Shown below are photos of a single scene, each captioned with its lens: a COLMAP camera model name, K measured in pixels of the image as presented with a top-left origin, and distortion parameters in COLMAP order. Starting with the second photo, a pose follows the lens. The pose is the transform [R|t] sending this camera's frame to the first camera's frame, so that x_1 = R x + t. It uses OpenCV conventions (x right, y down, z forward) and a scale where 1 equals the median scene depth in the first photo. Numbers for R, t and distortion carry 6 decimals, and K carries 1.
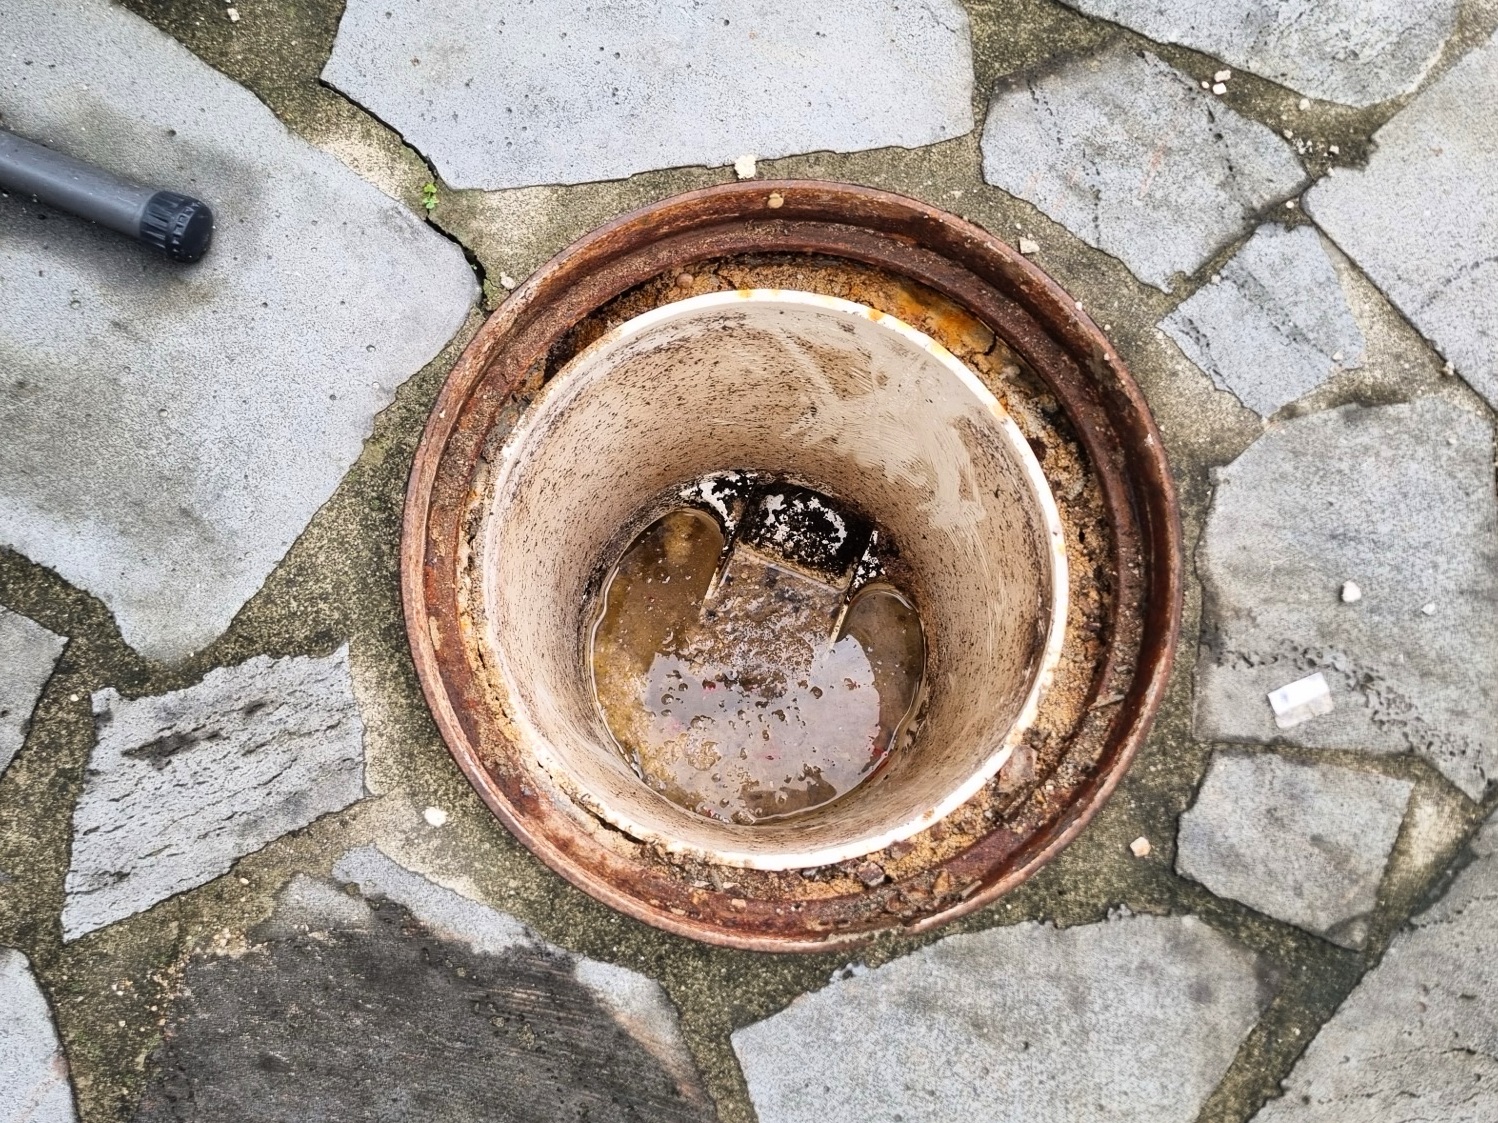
lens RADIAL K [[1186.7, 0, 746.9], [0, 1186.7, 560.9], [0, 0, 1]] dist [-0.063823, -0.009395]
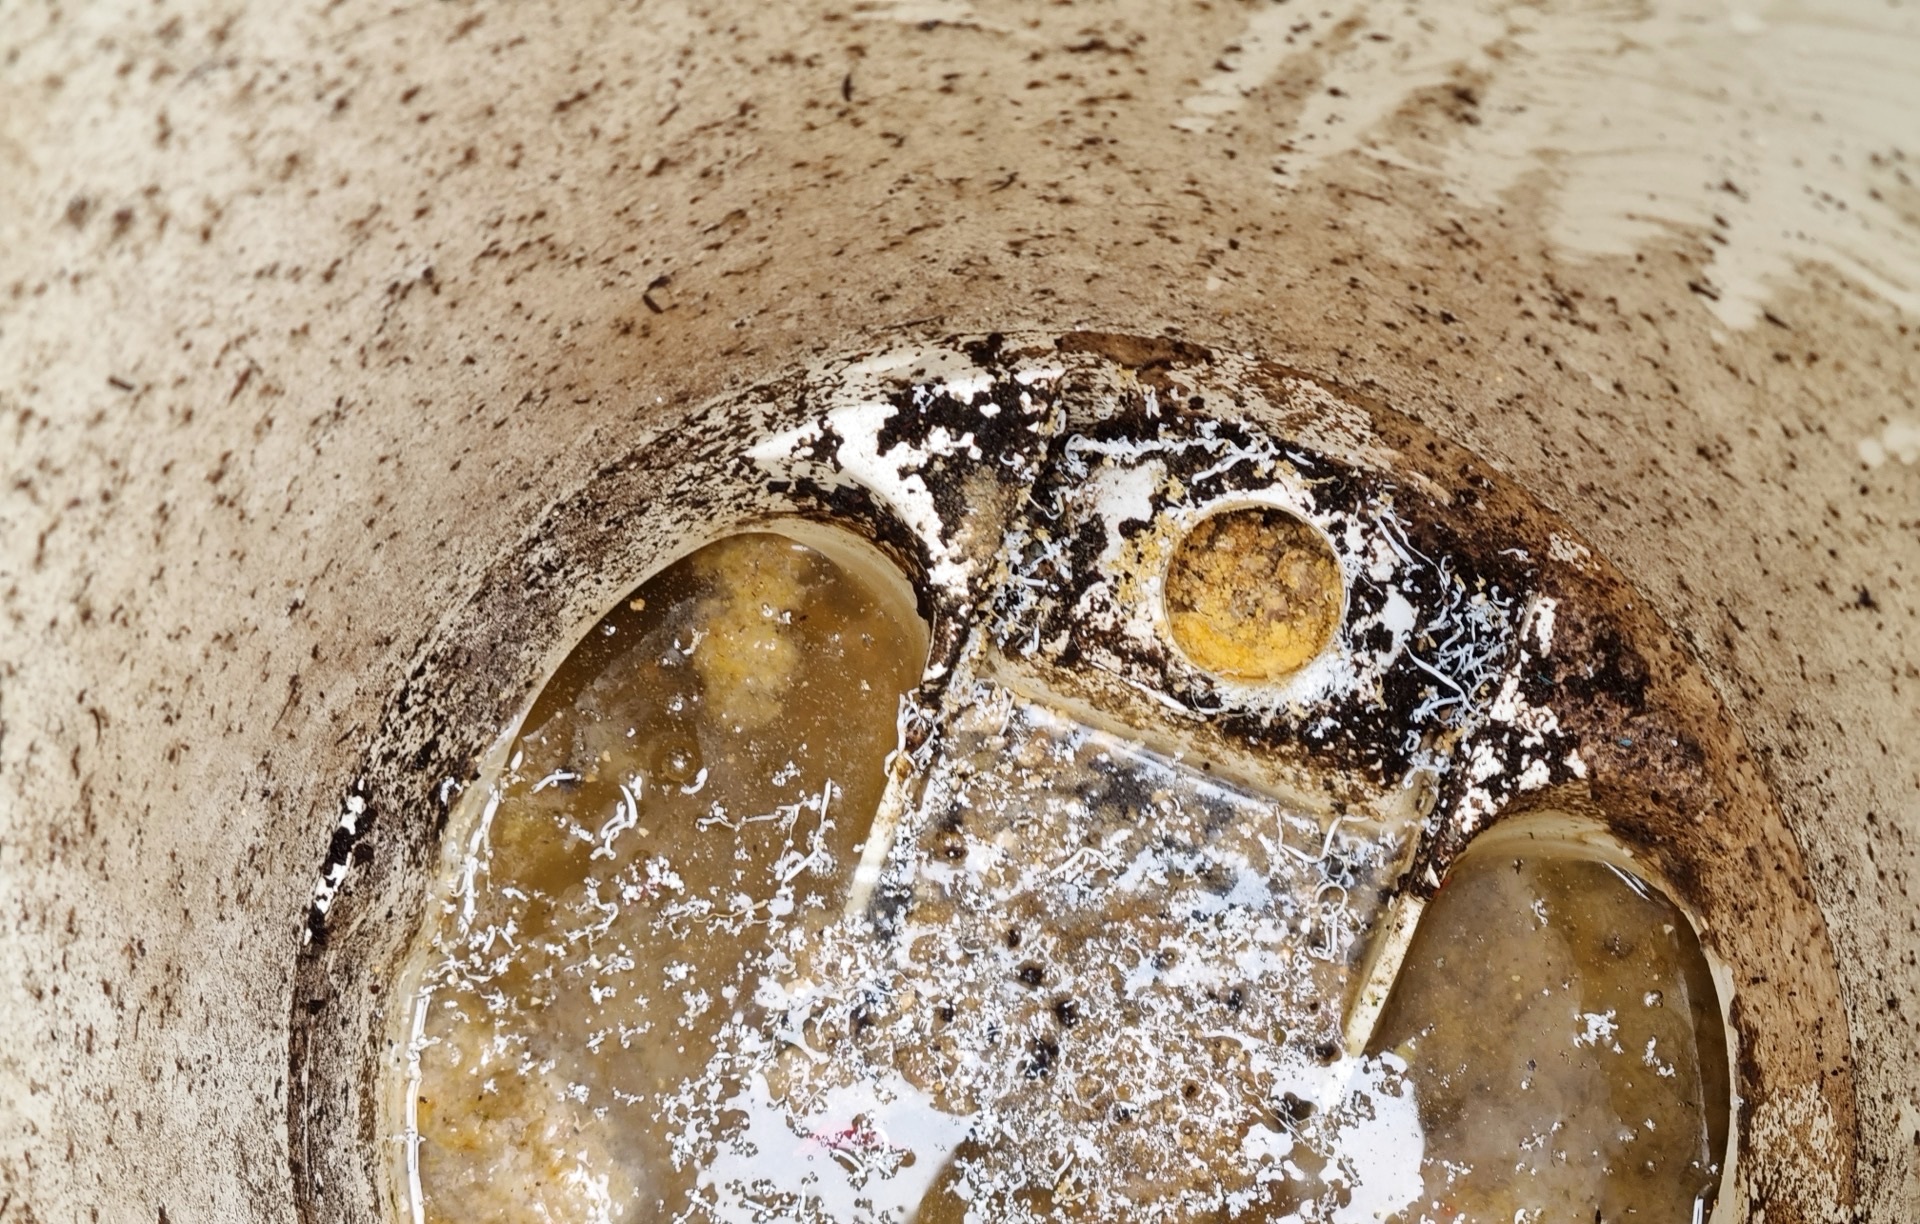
lens RADIAL K [[1564.6, 0, 963.5], [0, 1564.6, 609.9], [0, 0, 1]] dist [-0.003792, 0.001406]
pose [[0.999645, -0.003378, -0.026432, -0.003234], [0.000933, 0.995761, -0.091974, 0.006673], [0.026630, 0.091917, 0.995410, 0.678668]]
